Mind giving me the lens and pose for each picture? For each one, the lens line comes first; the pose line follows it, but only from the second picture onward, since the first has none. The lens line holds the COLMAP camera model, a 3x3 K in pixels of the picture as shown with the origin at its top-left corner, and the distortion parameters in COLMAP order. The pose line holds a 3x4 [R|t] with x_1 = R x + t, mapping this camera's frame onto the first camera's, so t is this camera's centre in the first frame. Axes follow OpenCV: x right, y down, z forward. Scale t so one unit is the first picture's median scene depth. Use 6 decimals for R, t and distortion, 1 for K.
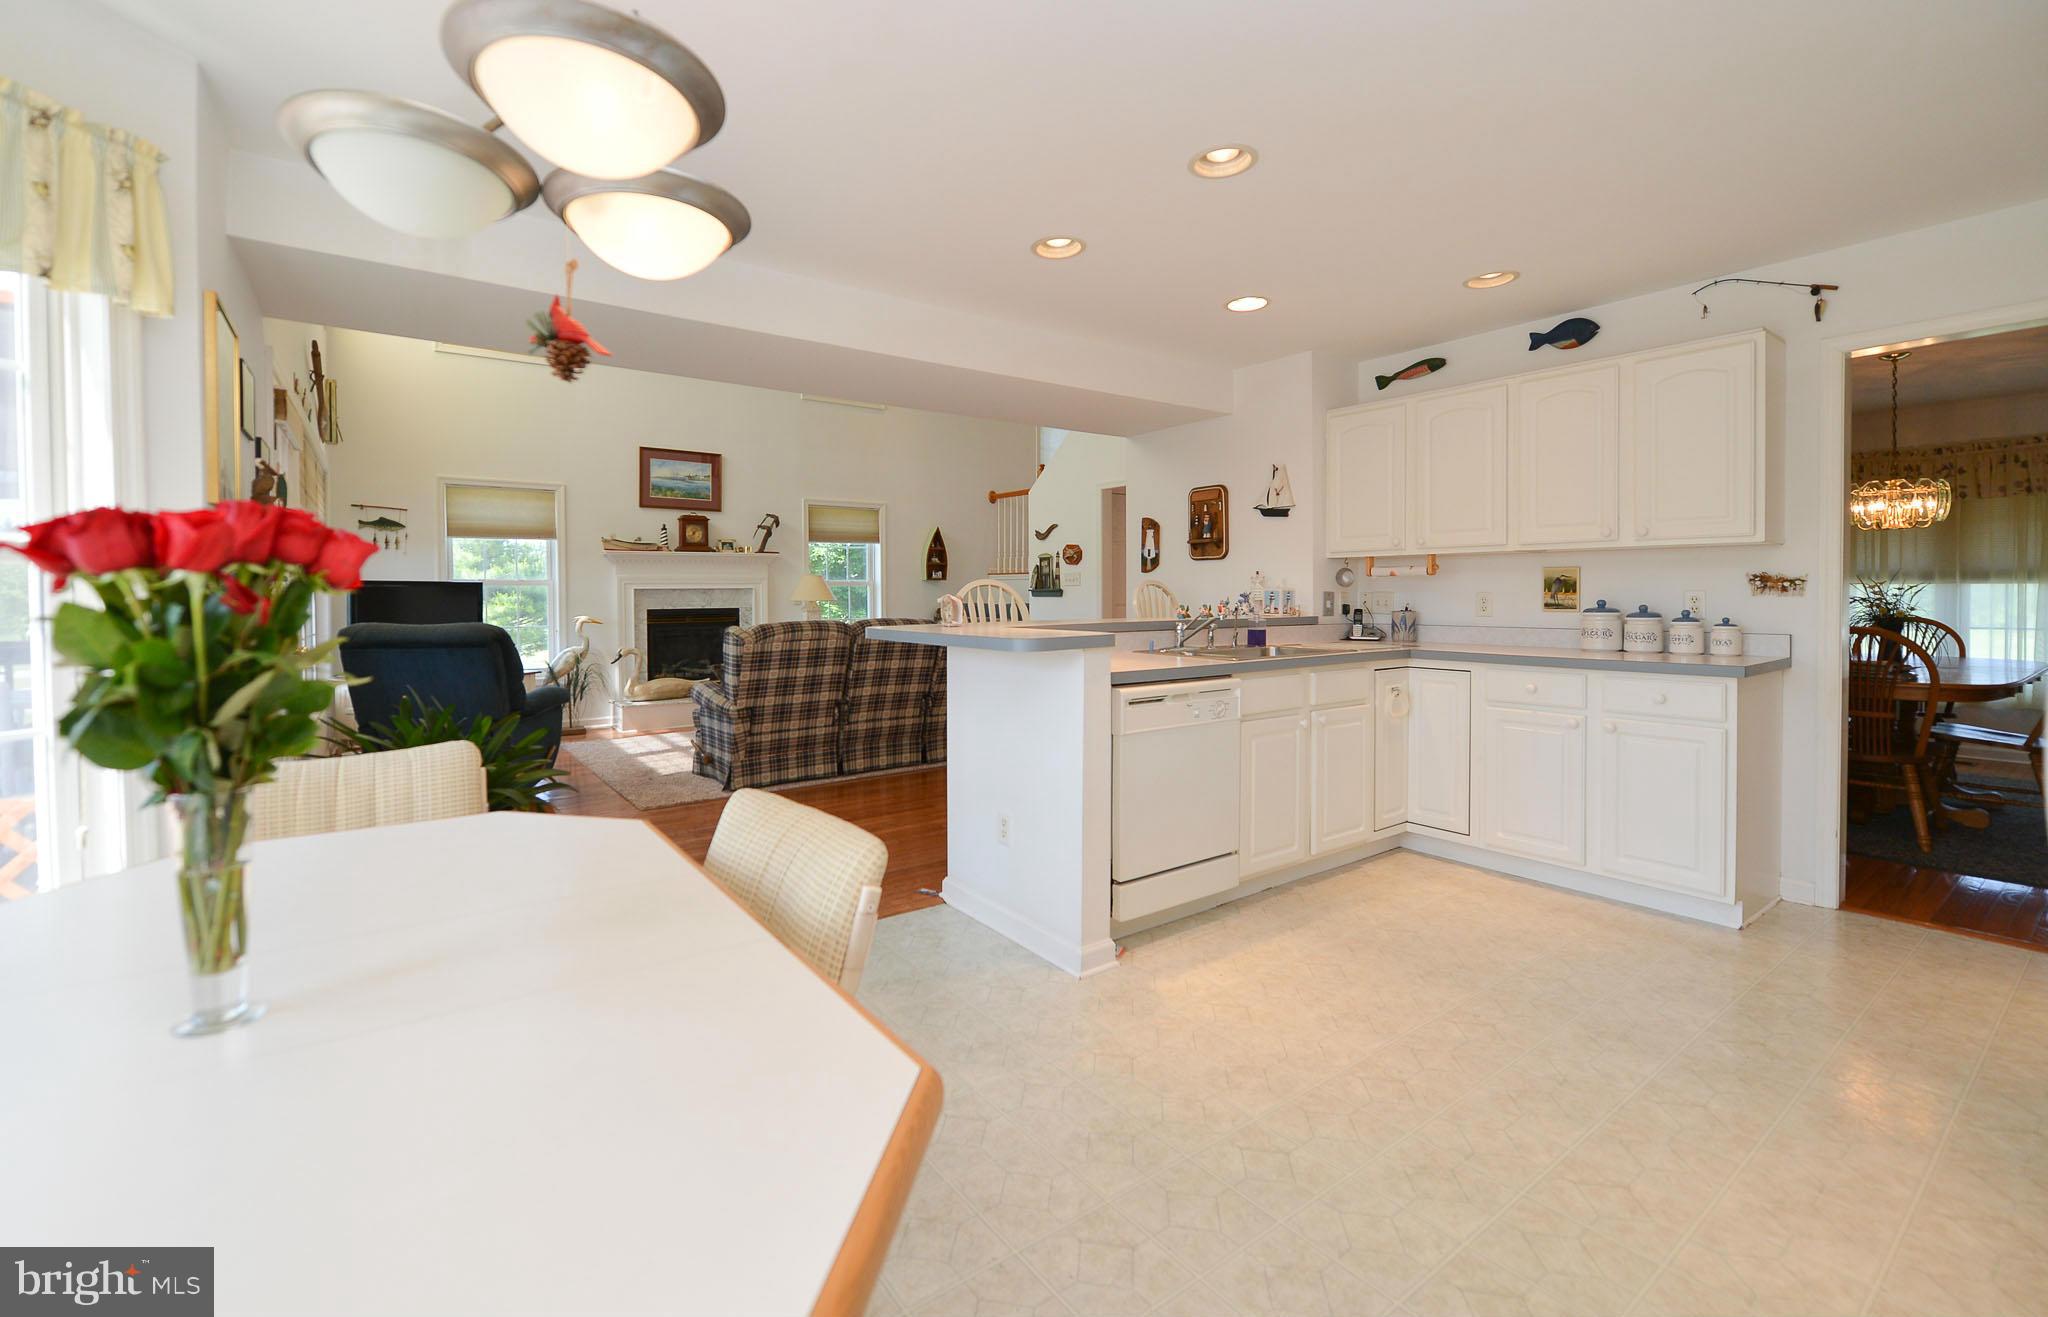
lens RADIAL K [[855.6, 0, 979.4], [0, 855.6, 601.7], [0, 0, 1]] dist [-0.003365, -0.000955]
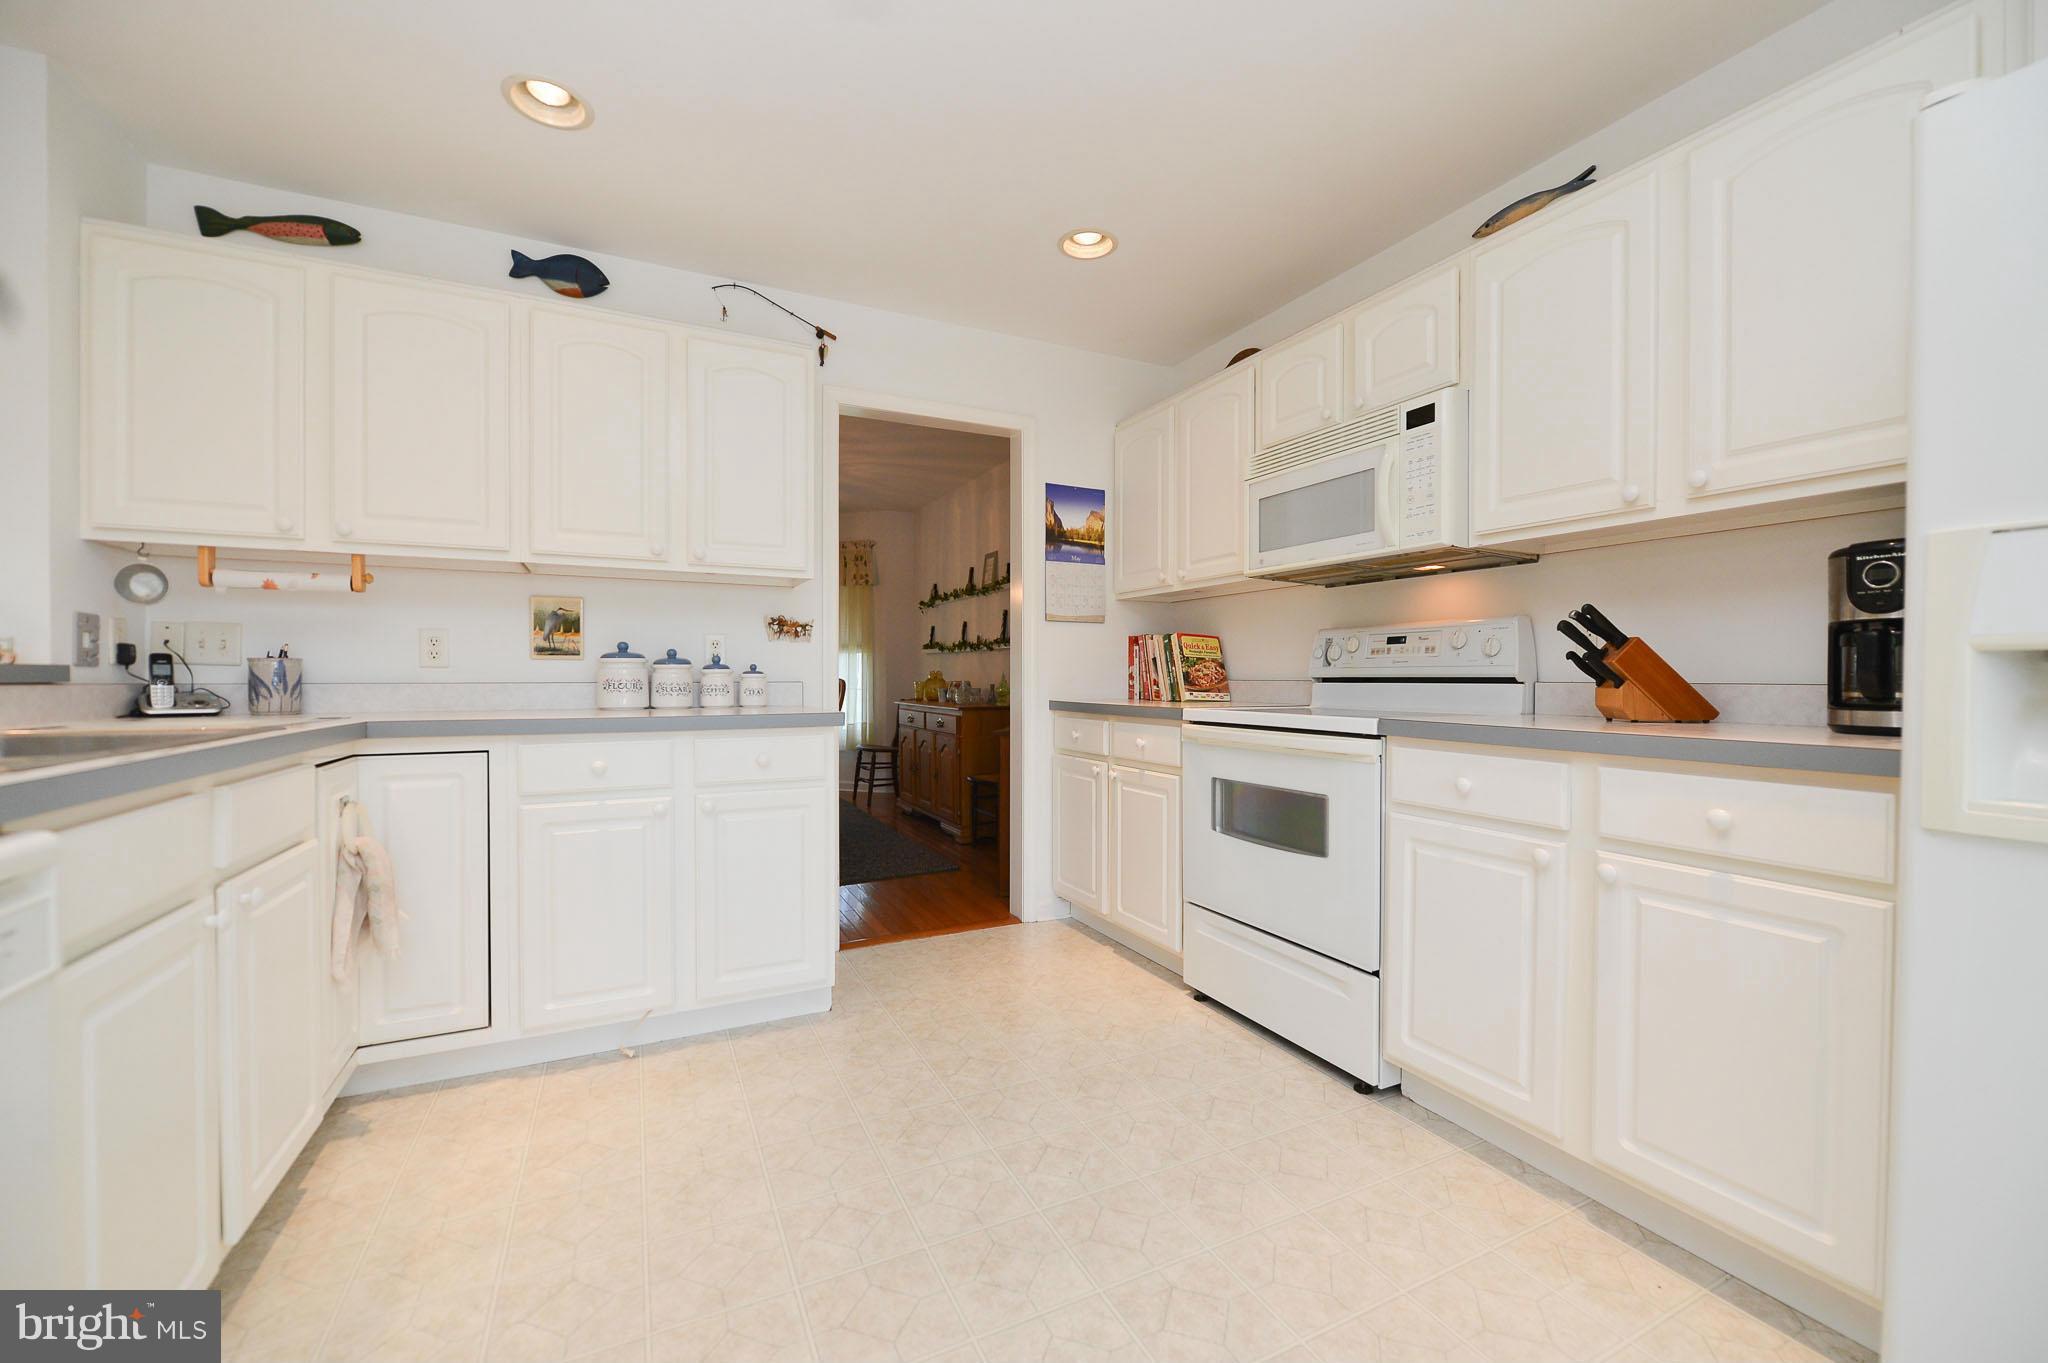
lens RADIAL K [[807.6, 0, 1026.2], [0, 807.6, 685.2], [0, 0, 1]] dist [-0.010013, -0.000526]
pose [[0.150487, -0.005974, 0.988594, 0.071955], [0.008042, 0.999956, 0.004819, 0.032893], [-0.988579, 0.007225, 0.150528, 0.501207]]
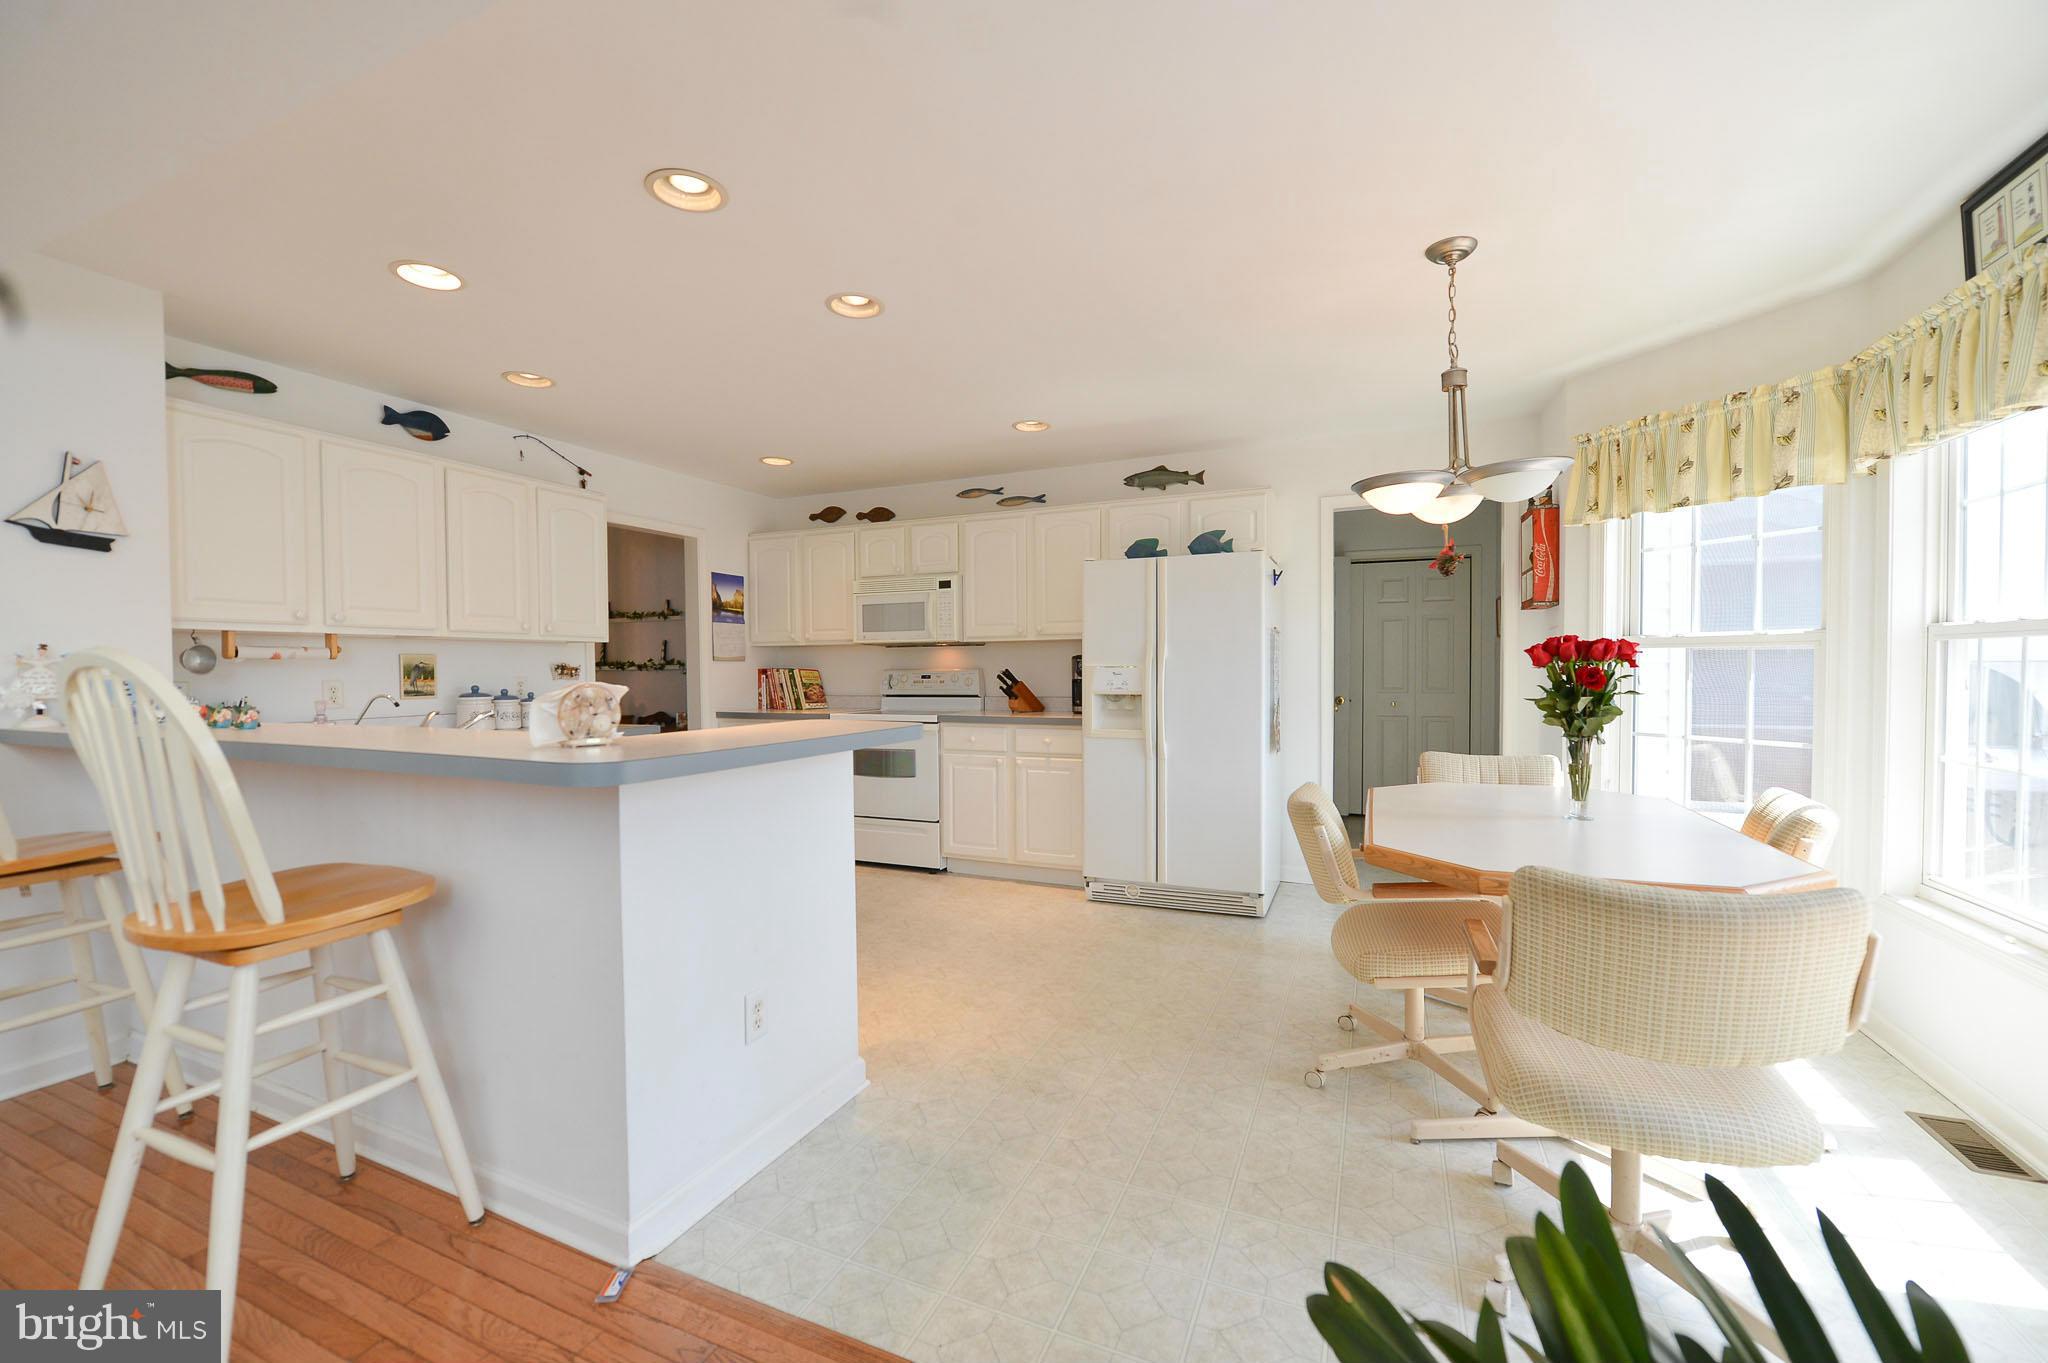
lens RADIAL K [[807.6, 0, 1026.2], [0, 807.6, 685.2], [0, 0, 1]] dist [-0.010013, -0.000526]
pose [[-0.524102, -0.008558, 0.851613, -0.485230], [0.020295, 0.999540, 0.022535, -0.010672], [-0.851414, 0.029094, -0.523687, 0.869841]]
